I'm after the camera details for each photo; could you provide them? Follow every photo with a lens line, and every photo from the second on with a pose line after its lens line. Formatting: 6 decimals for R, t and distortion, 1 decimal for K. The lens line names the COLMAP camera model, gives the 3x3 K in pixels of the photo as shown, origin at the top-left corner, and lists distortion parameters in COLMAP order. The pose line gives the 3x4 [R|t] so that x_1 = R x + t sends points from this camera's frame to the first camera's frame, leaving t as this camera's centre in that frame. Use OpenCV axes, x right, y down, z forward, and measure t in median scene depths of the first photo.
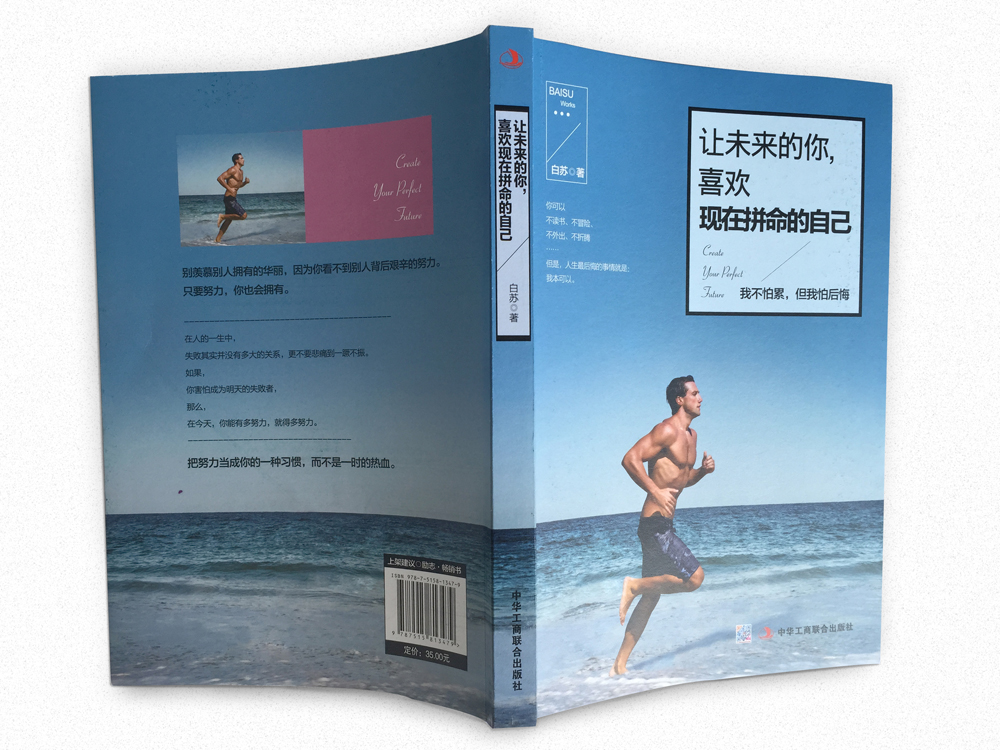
lens RADIAL K [[927.9, 0, 523.5], [0, 927.9, 375.0], [0, 0, 1]] dist [0.050366, -0.010933]
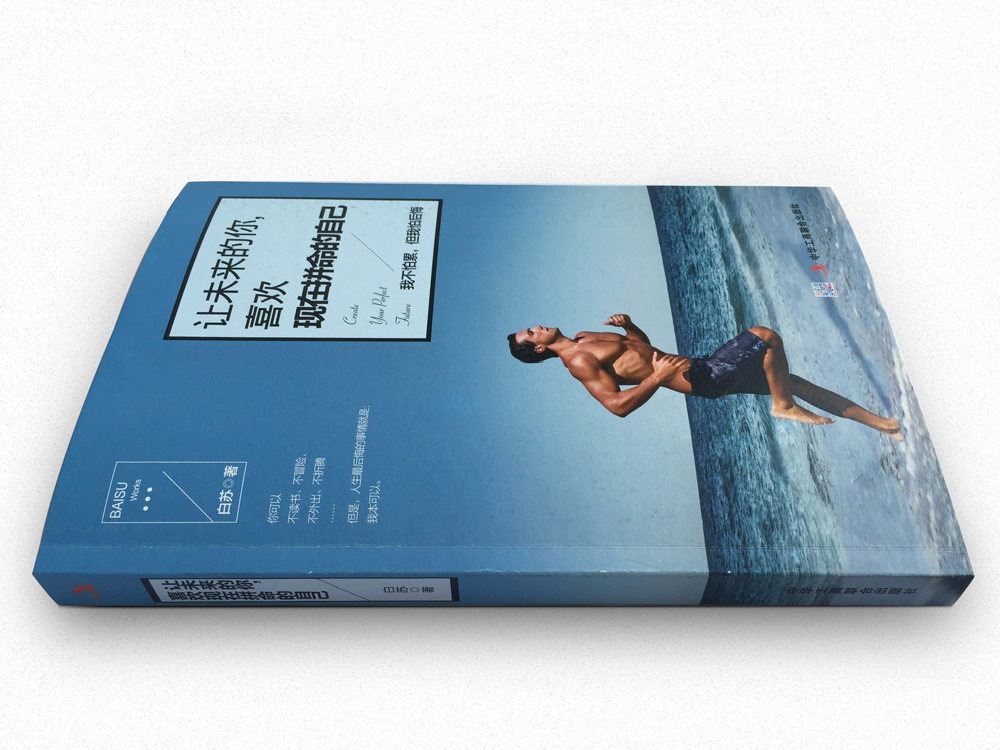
lens RADIAL K [[927.9, 0, 523.5], [0, 927.9, 375.0], [0, 0, 1]] dist [0.050366, -0.010933]
pose [[0.007707, -0.942903, 0.332978, -0.110242], [0.999644, 0.015774, 0.021531, -0.002474], [-0.025554, 0.332693, 0.942689, 0.267482]]
